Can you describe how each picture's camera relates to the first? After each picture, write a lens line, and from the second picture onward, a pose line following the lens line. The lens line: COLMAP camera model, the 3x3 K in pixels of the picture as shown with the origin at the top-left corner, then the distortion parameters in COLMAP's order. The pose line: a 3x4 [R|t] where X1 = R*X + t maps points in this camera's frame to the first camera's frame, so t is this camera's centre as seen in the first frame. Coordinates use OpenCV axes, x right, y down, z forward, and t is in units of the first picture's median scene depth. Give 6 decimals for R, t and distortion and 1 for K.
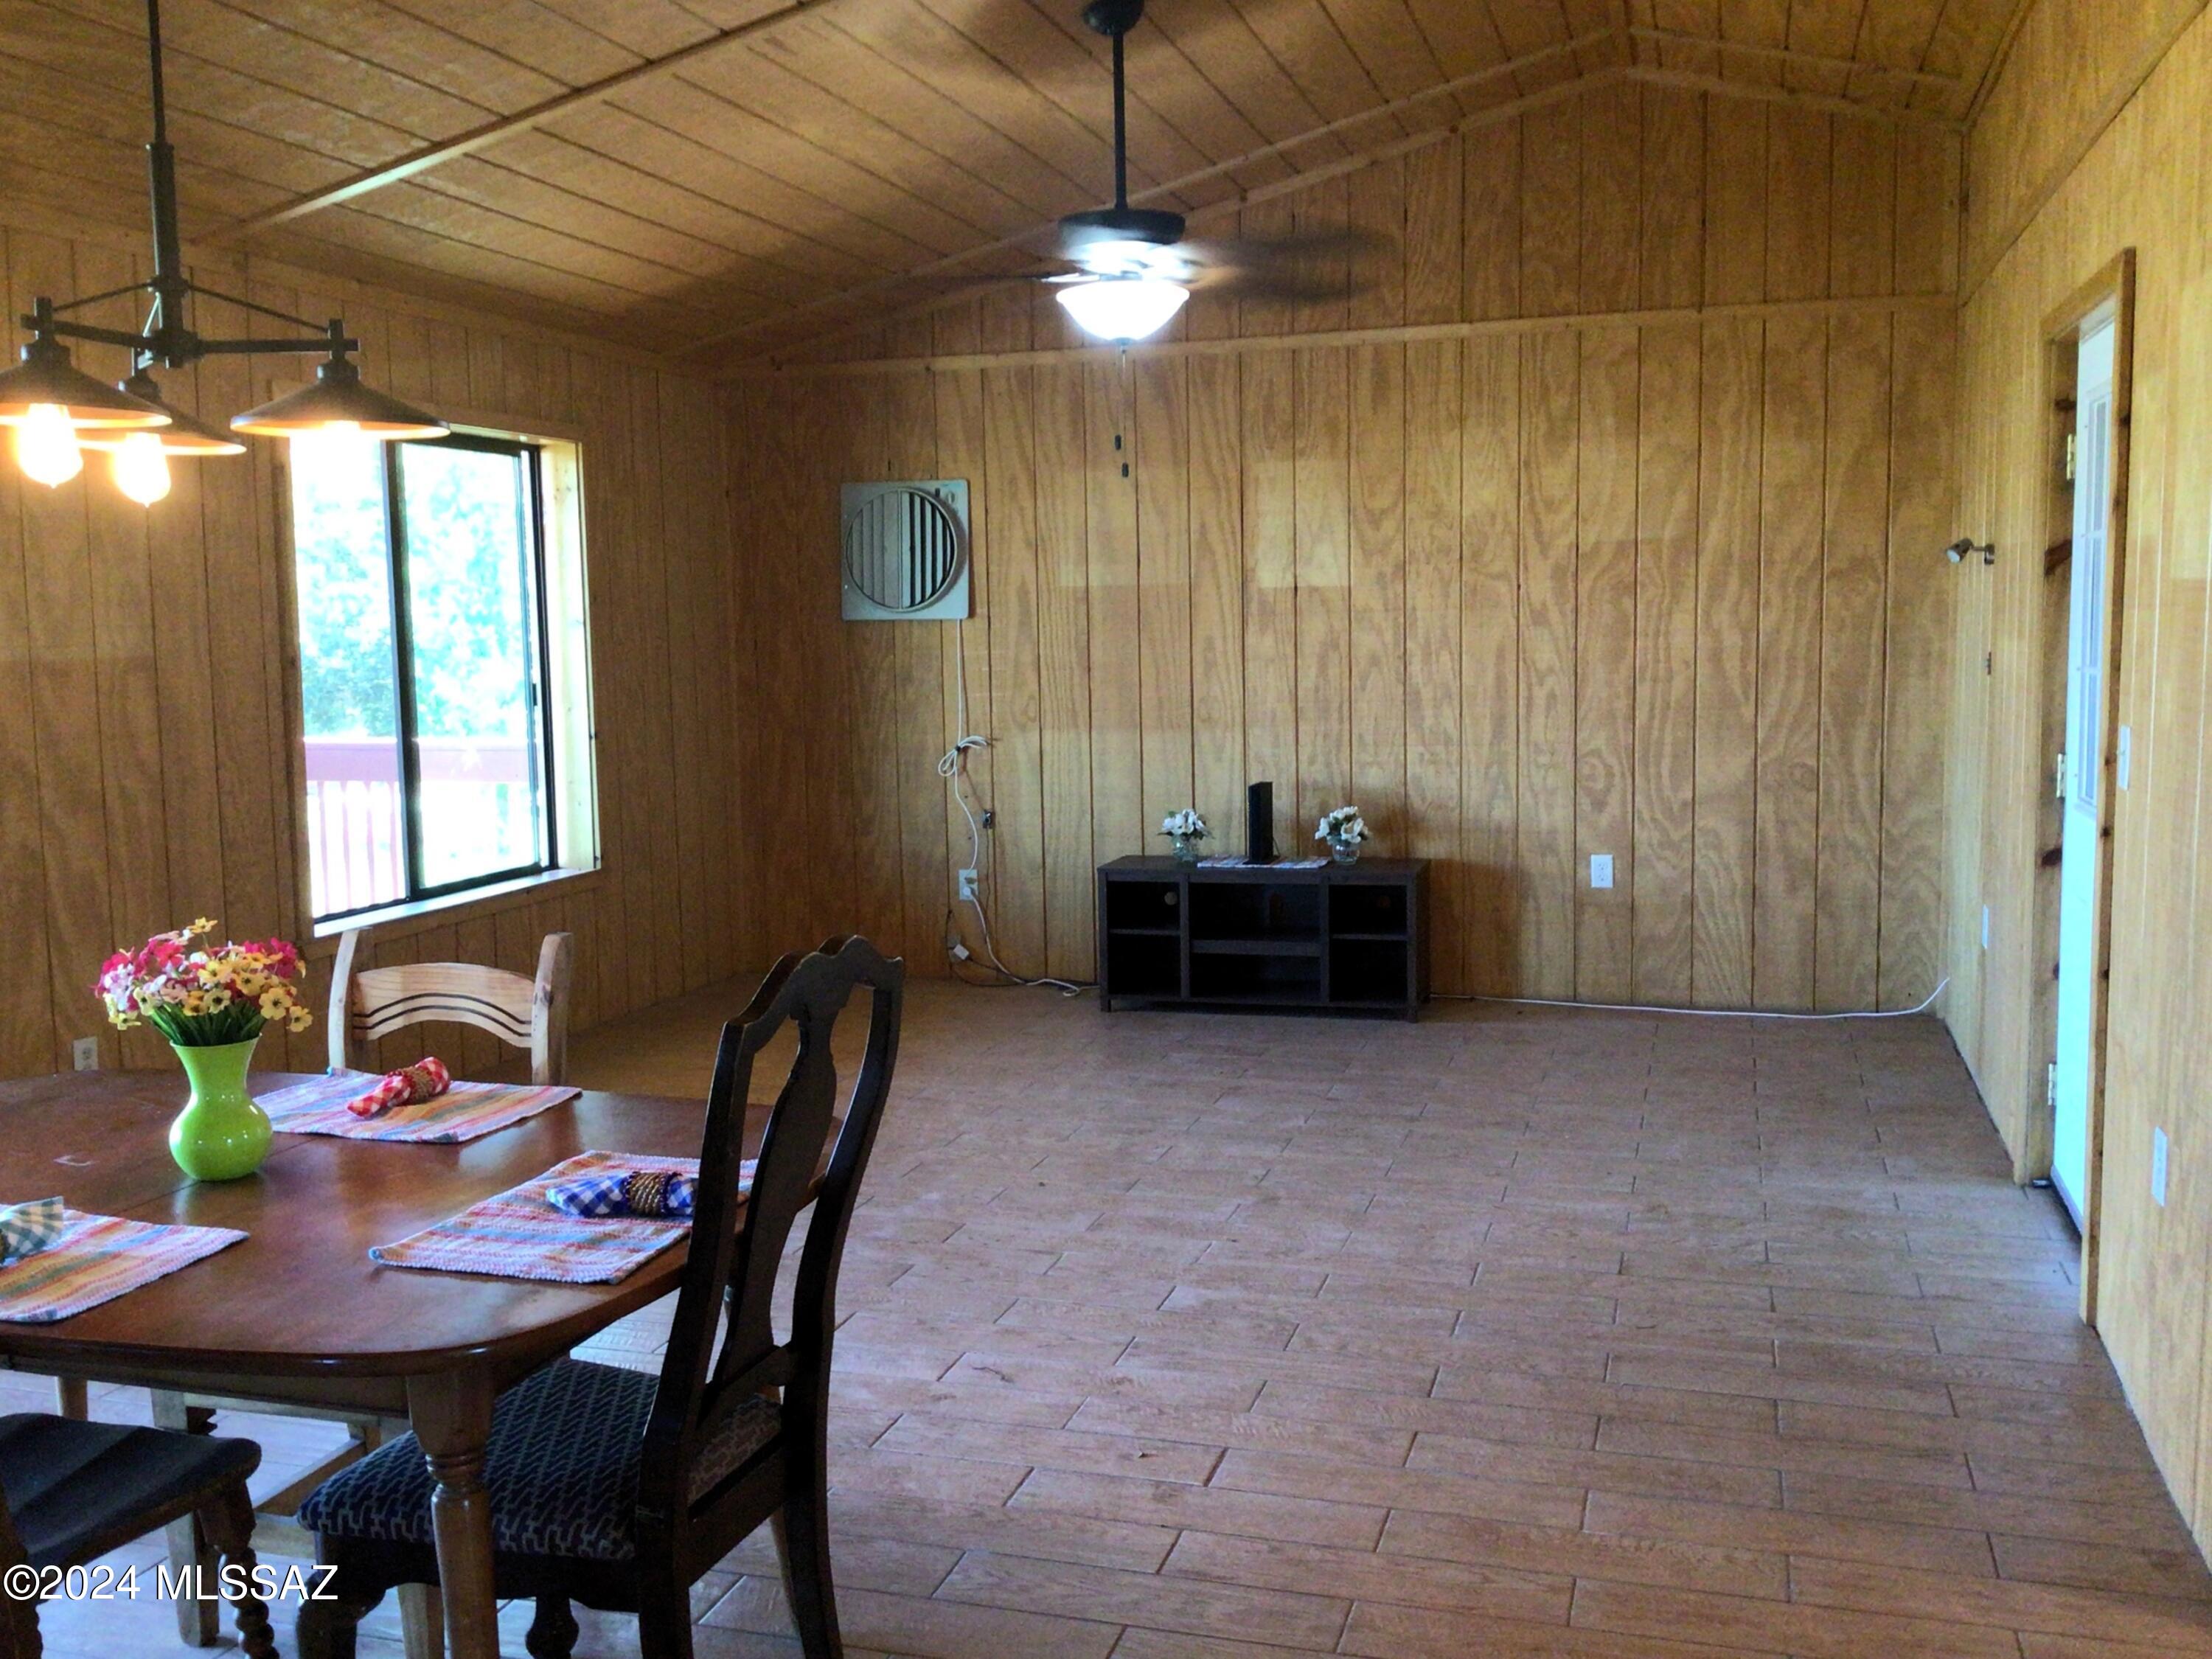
lens RADIAL K [[2035.5, 0, 1098.9], [0, 2035.5, 836.7], [0, 0, 1]] dist [0.004679, 0.000000]
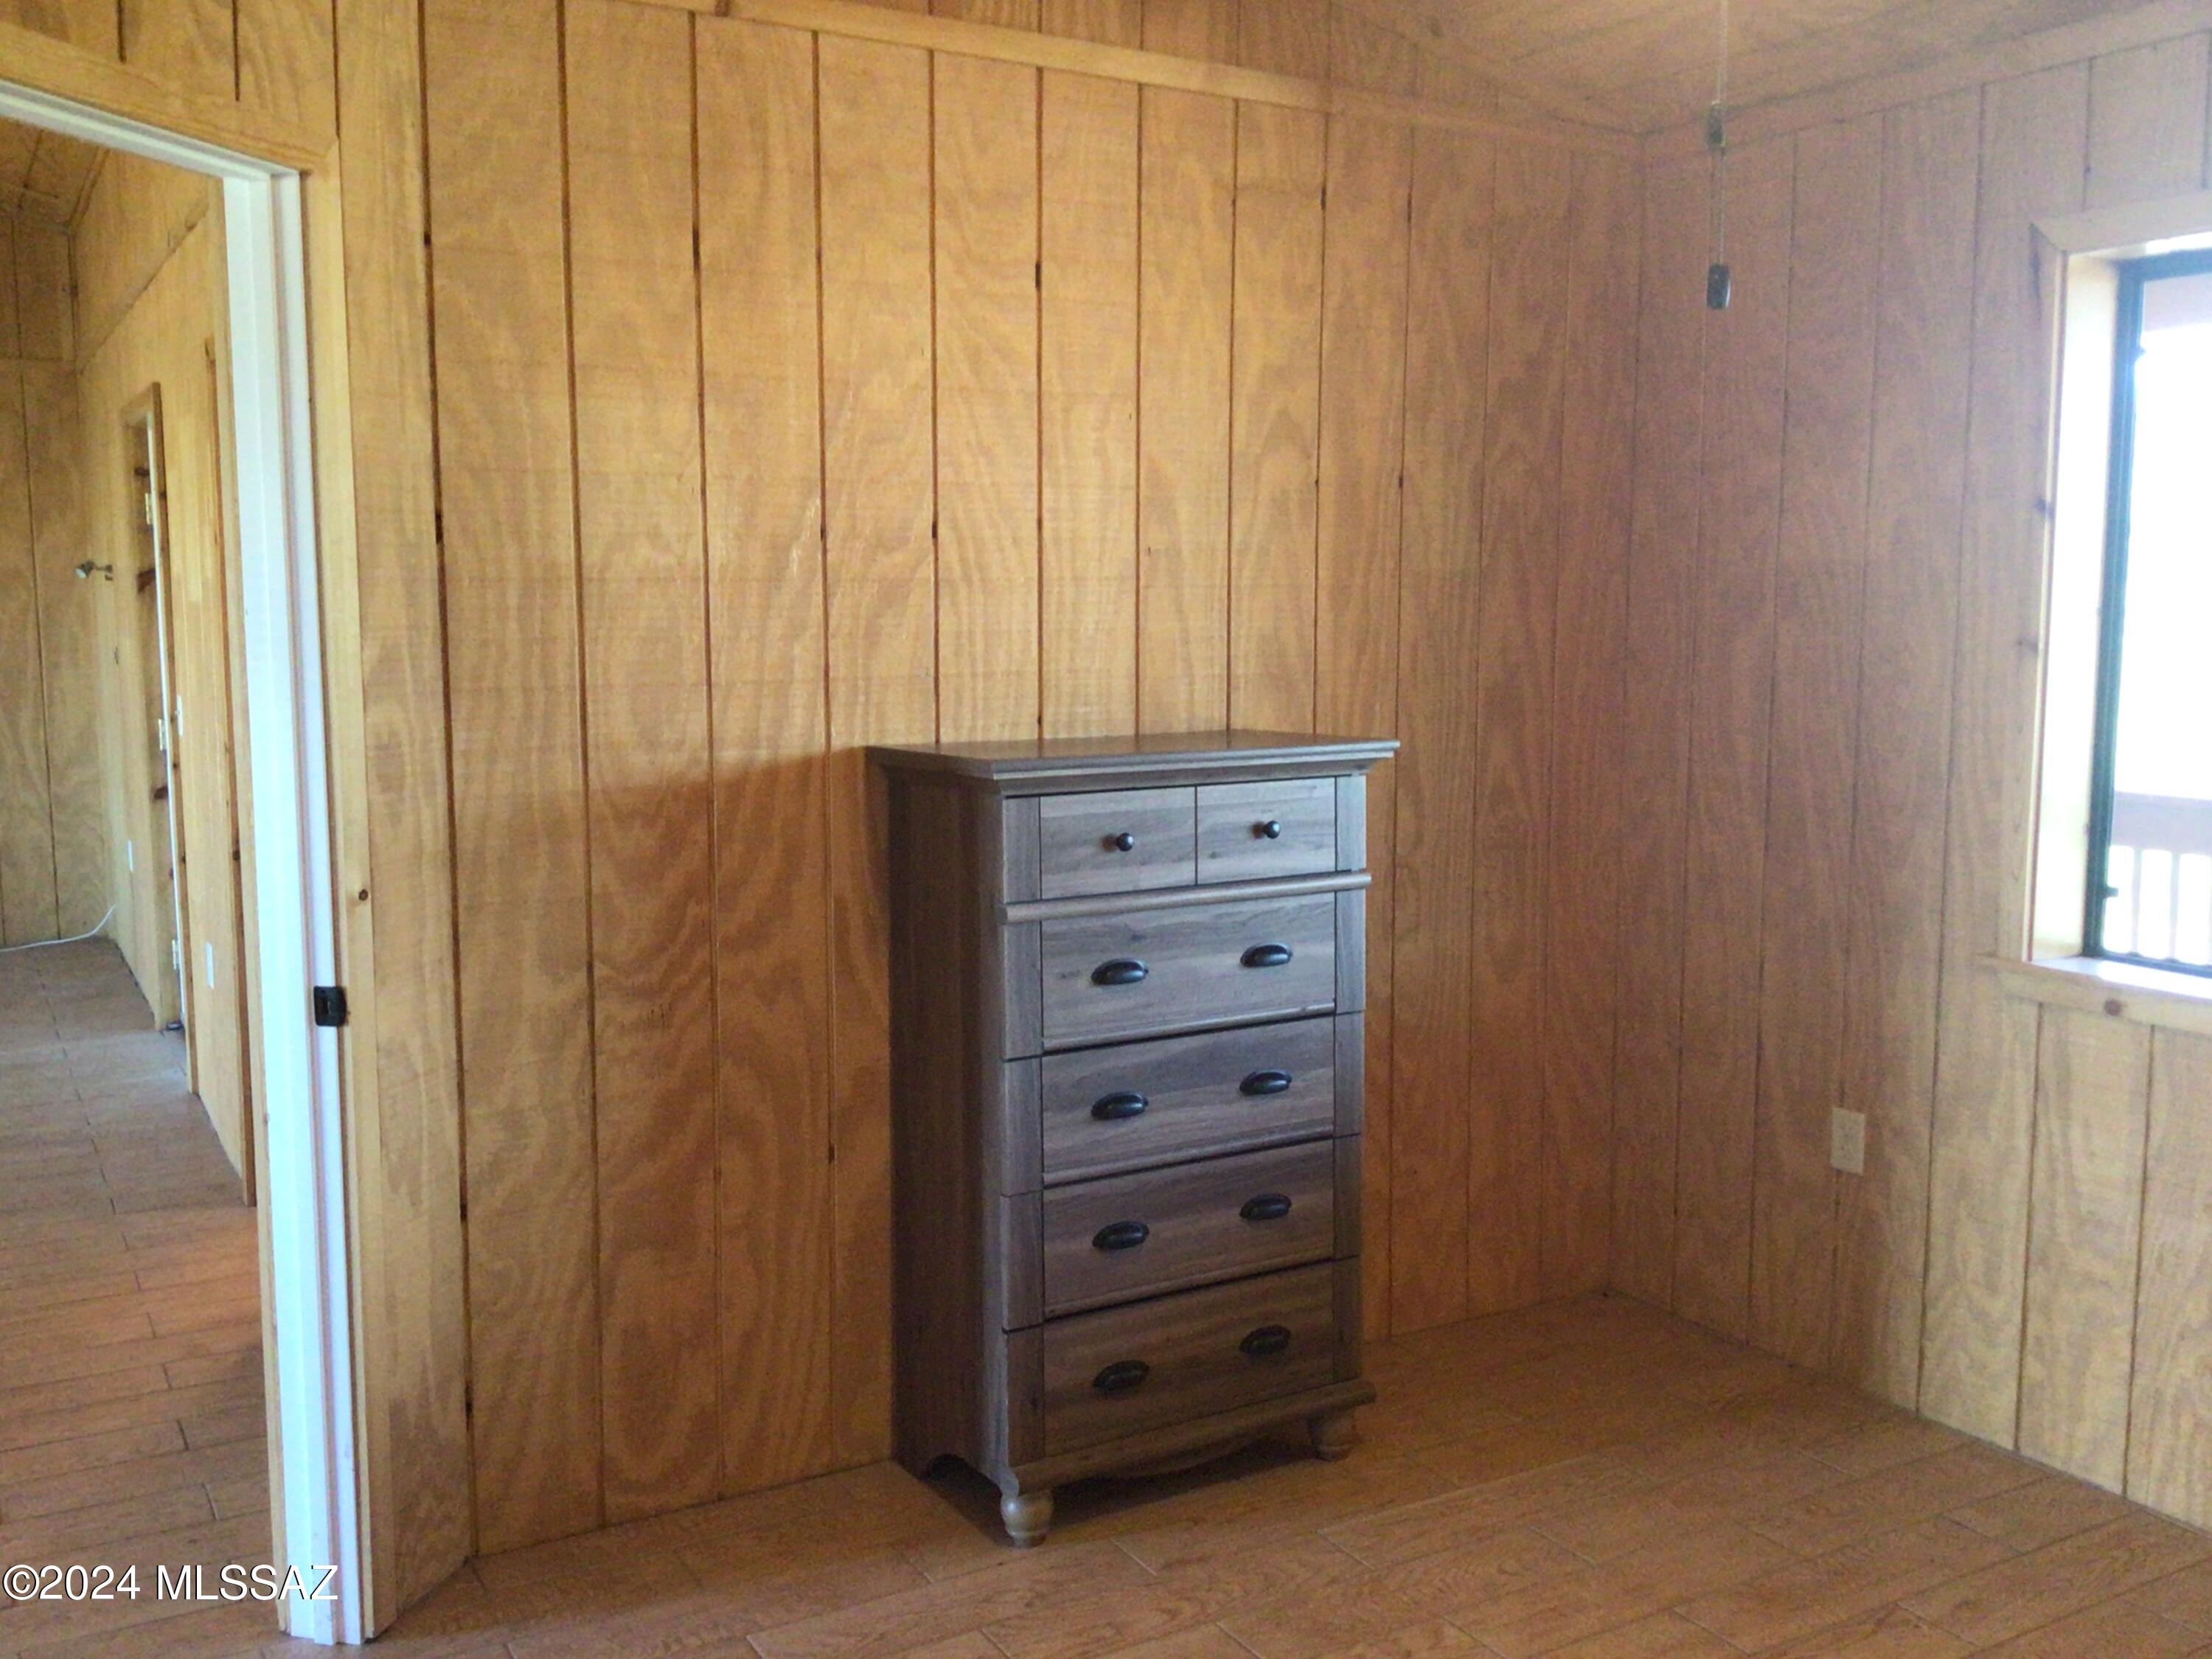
lens RADIAL K [[2035.5, 0, 1097.4], [0, 2035.5, 828.4], [0, 0, 1]] dist [0.004679, 0.000000]
pose [[0.681999, -0.068489, 0.728139, -0.085723], [0.069756, 0.997158, 0.028457, 0.029064], [-0.728019, 0.031384, 0.684838, -0.316455]]
